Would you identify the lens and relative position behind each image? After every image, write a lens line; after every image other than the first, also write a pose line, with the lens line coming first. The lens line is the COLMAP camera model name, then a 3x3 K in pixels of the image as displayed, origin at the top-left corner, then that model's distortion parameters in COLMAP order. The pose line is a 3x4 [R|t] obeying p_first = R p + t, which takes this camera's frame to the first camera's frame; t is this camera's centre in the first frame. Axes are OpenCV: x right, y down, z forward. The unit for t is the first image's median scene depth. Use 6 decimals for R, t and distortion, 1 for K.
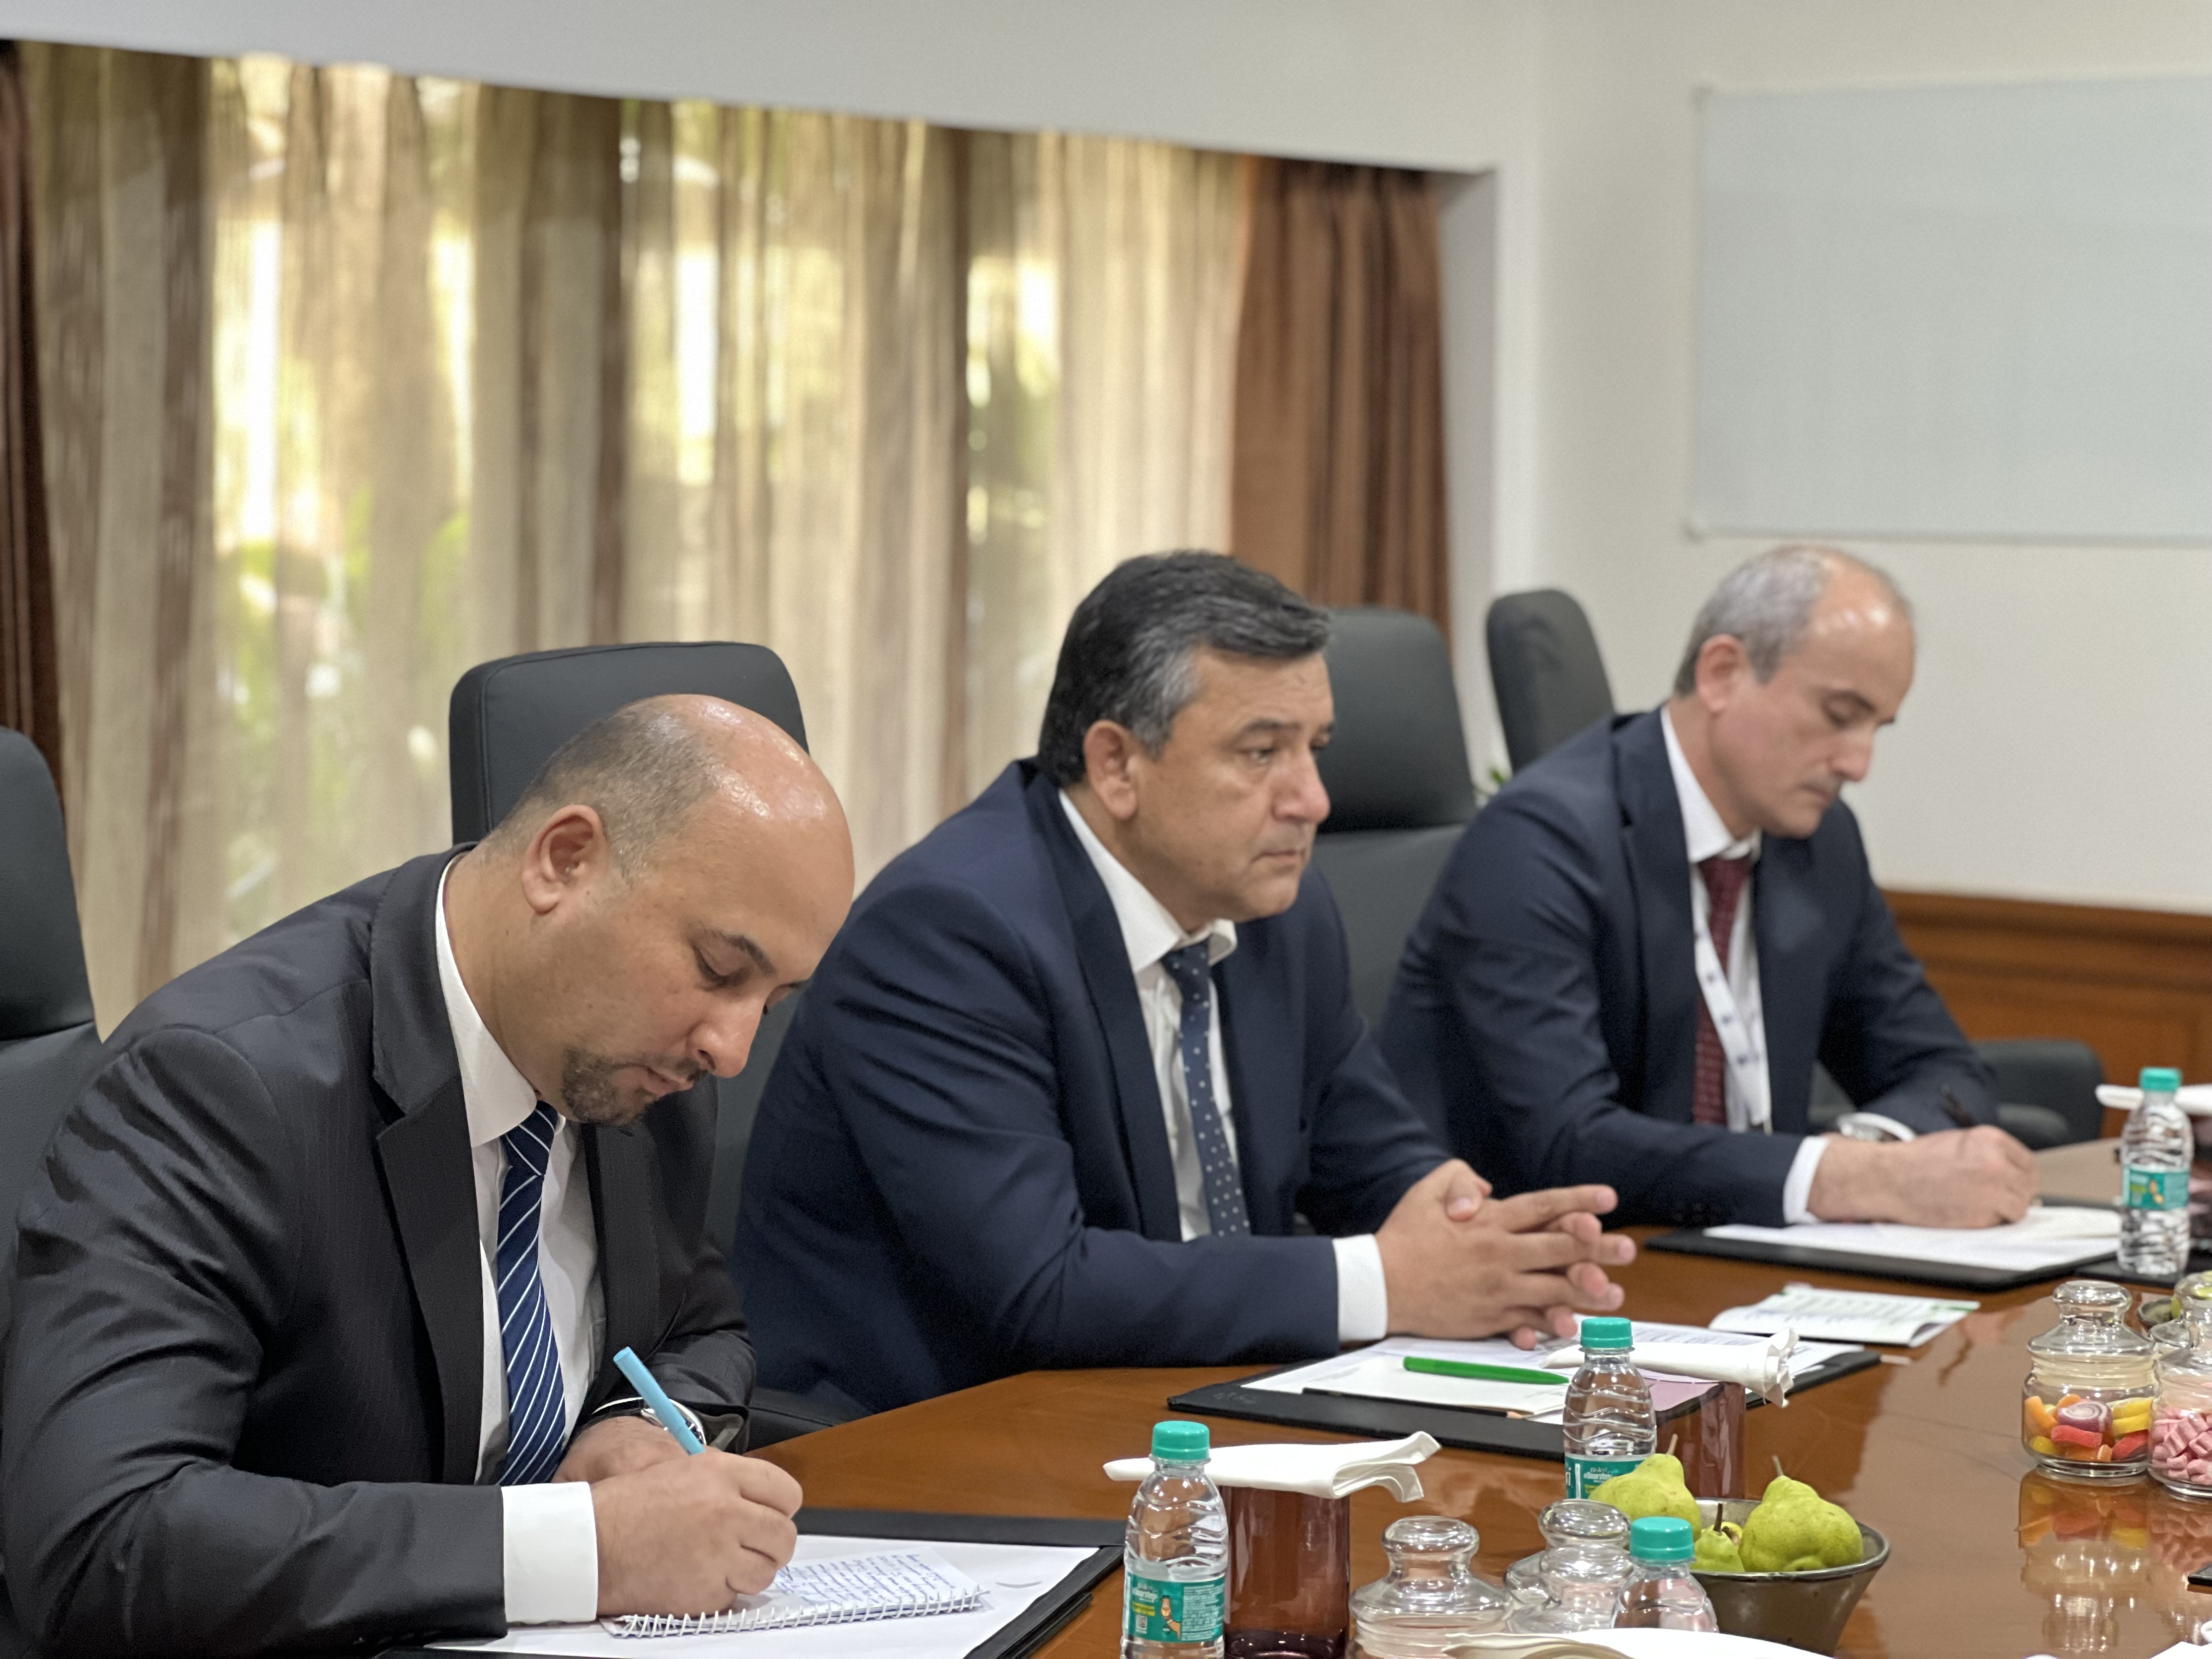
lens RADIAL K [[4930.9, 0, 1106.0], [0, 4930.9, 829.5], [0, 0, 1]] dist [-0.395162, 0.503642]
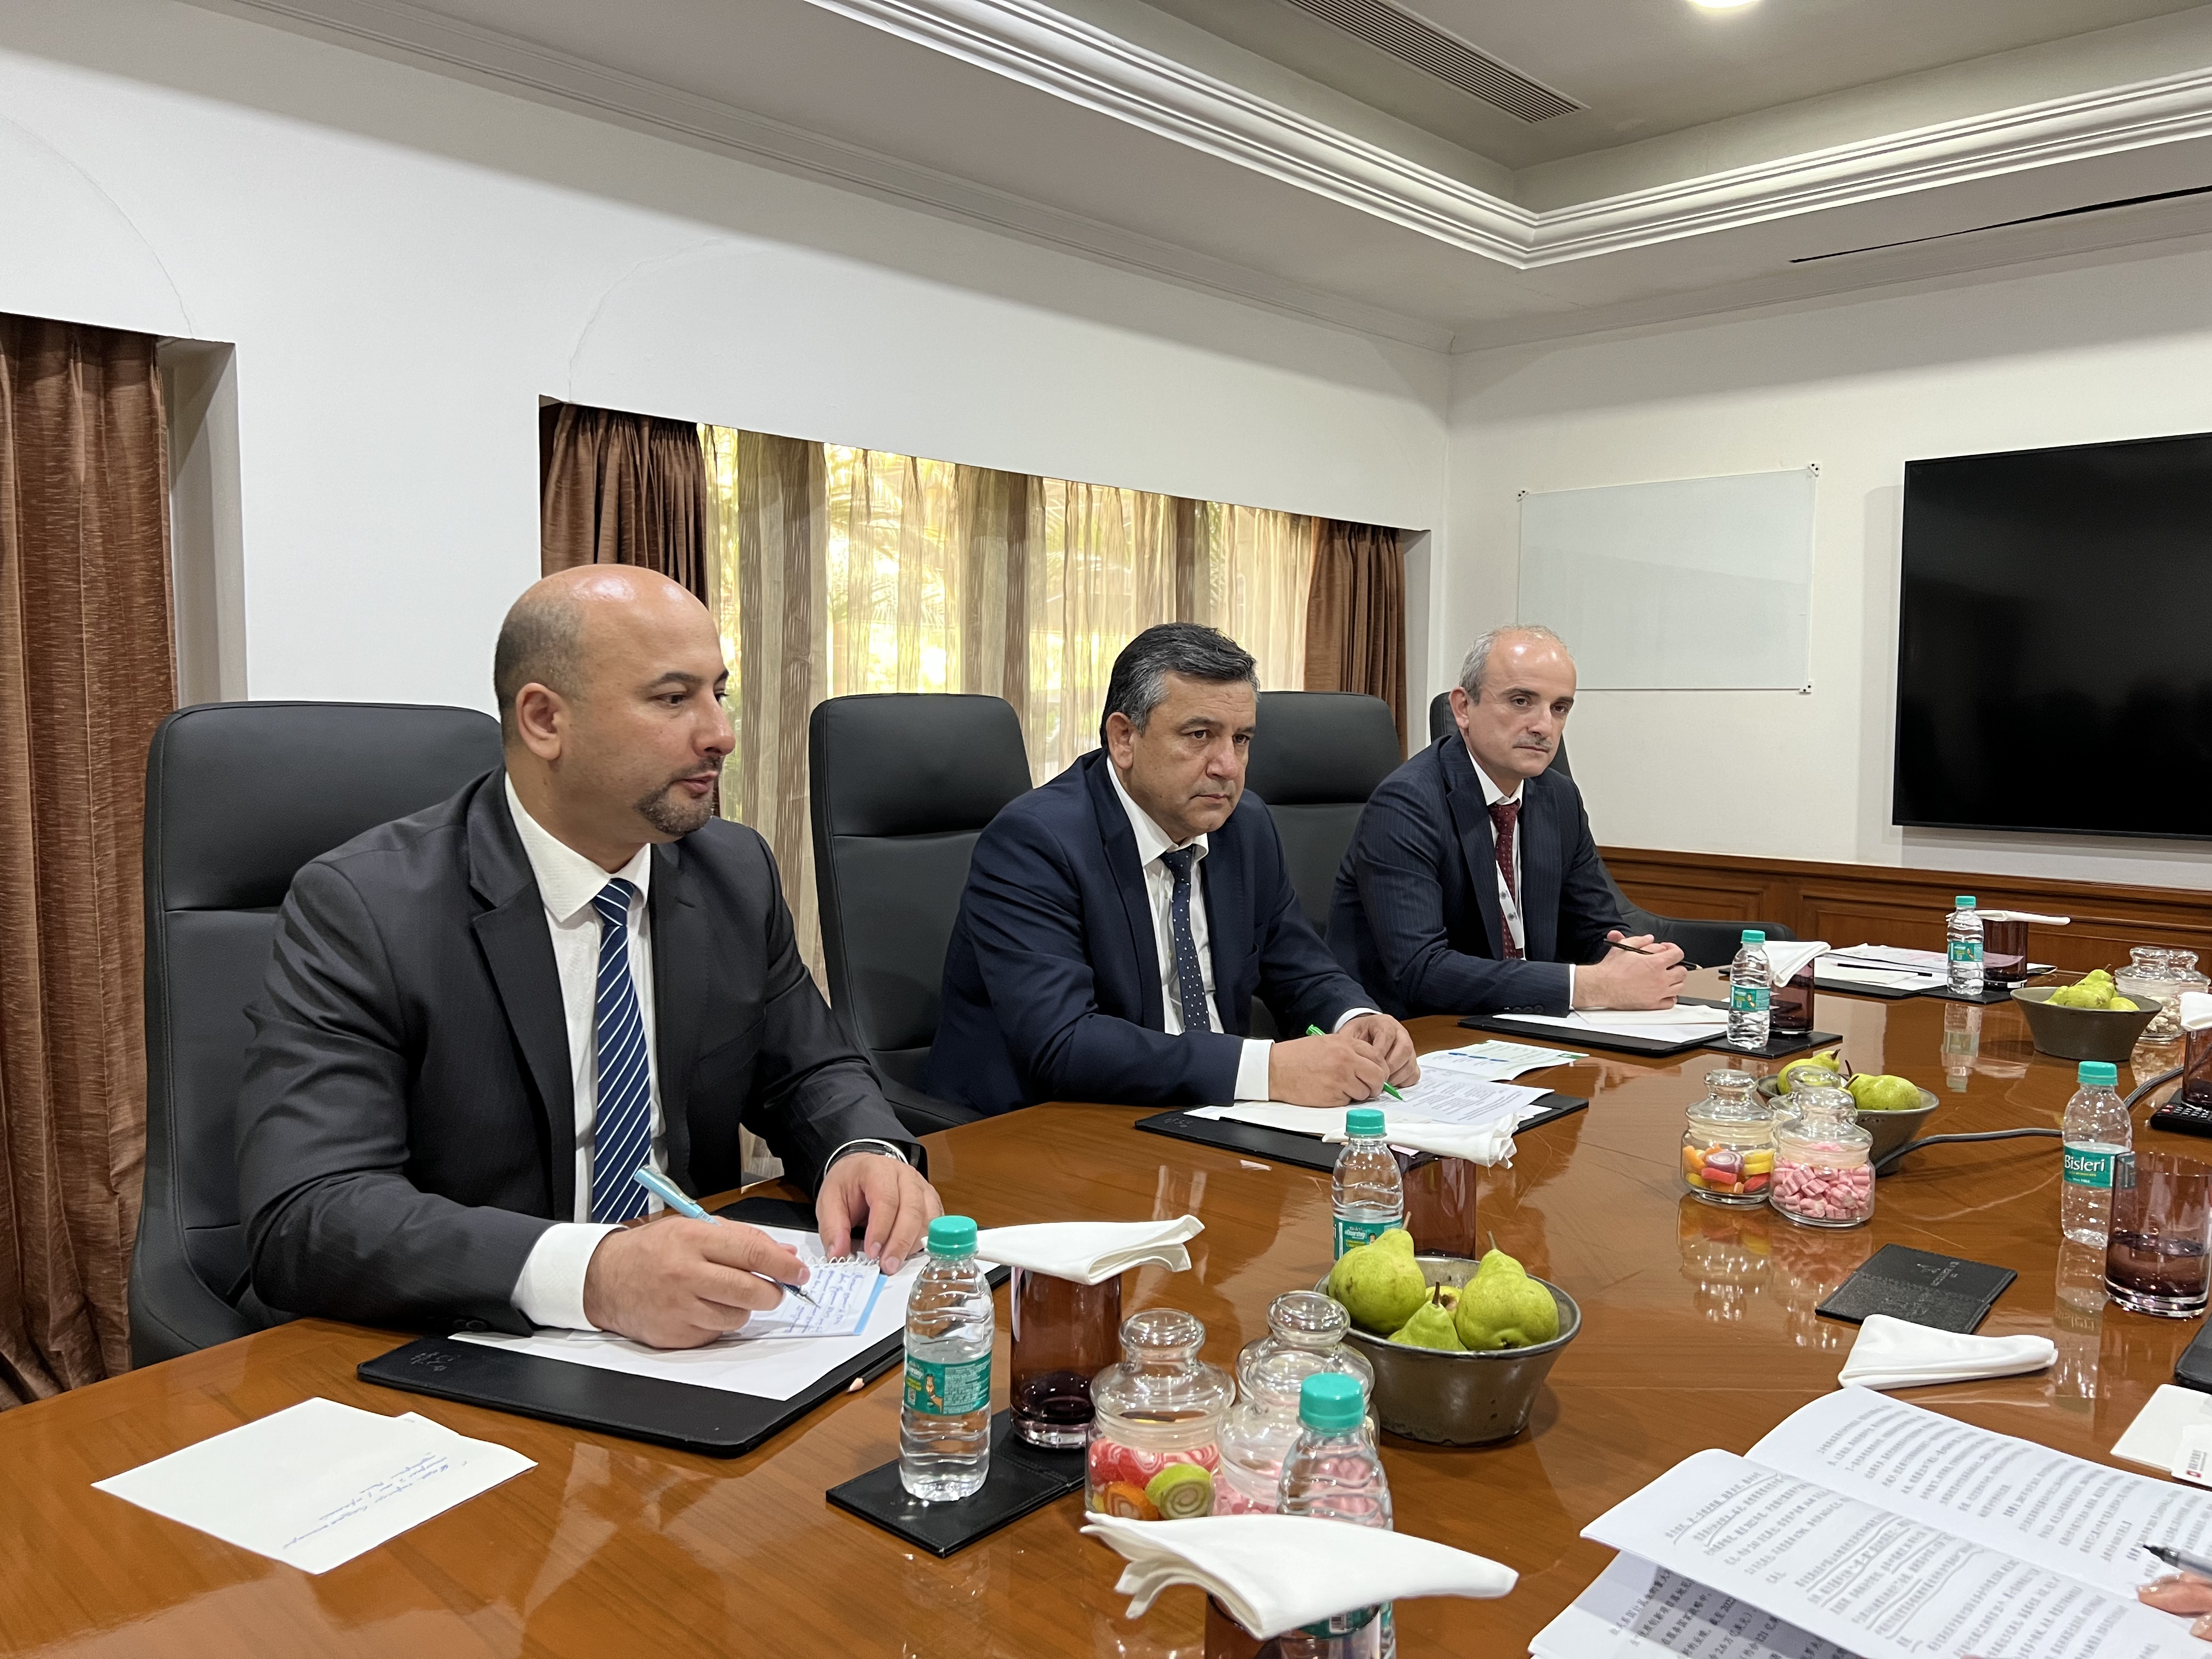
lens RADIAL K [[1618.1, 0, 1105.2], [0, 1618.1, 868.7], [0, 0, 1]] dist [-0.013331, -0.006320]
pose [[0.989772, 0.012941, -0.142070, 0.078391], [-0.010324, 0.999764, 0.019138, 0.020732], [0.142284, -0.017476, 0.989672, 0.458384]]
